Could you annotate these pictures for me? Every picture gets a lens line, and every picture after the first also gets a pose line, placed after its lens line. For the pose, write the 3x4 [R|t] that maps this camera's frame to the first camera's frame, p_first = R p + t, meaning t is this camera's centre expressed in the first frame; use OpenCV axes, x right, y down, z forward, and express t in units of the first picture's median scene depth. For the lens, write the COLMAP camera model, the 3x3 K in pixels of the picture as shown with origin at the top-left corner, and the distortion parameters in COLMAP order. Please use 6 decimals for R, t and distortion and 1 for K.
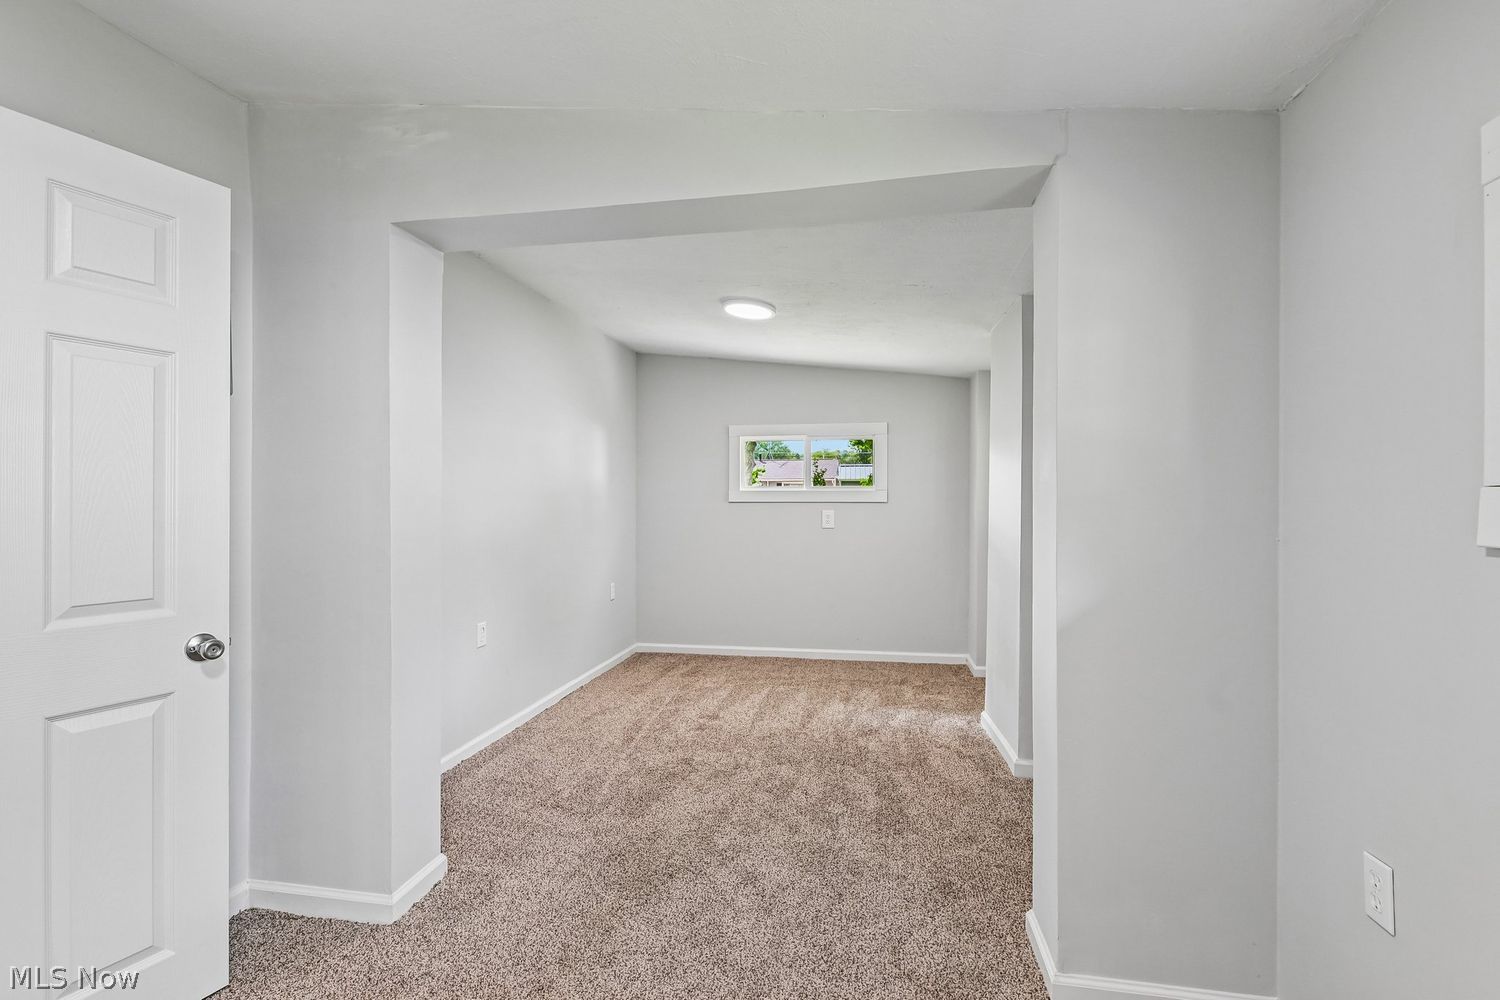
lens RADIAL K [[673.0, 0, 755.9], [0, 673.0, 502.2], [0, 0, 1]] dist [-0.002240, -0.002751]
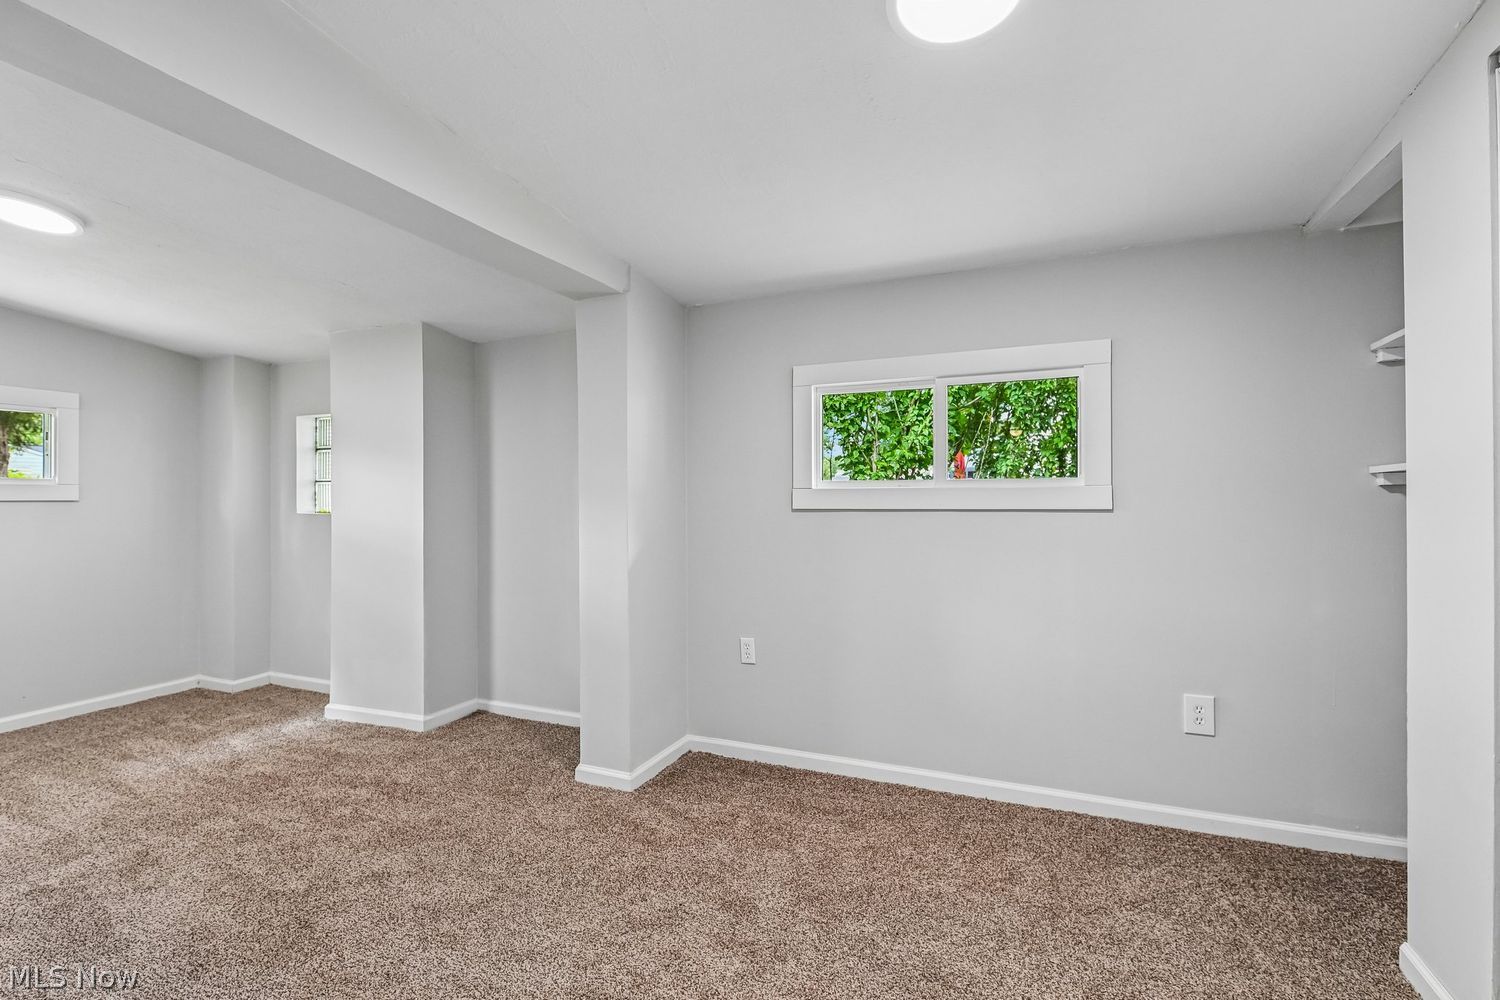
lens RADIAL K [[673.0, 0, 762.5], [0, 673.0, 505.3], [0, 0, 1]] dist [-0.002240, -0.002751]
pose [[0.190810, -0.007221, 0.981600, -0.585819], [0.006231, 0.999962, 0.006145, 0.008342], [-0.981607, 0.004943, 0.190848, 0.176103]]
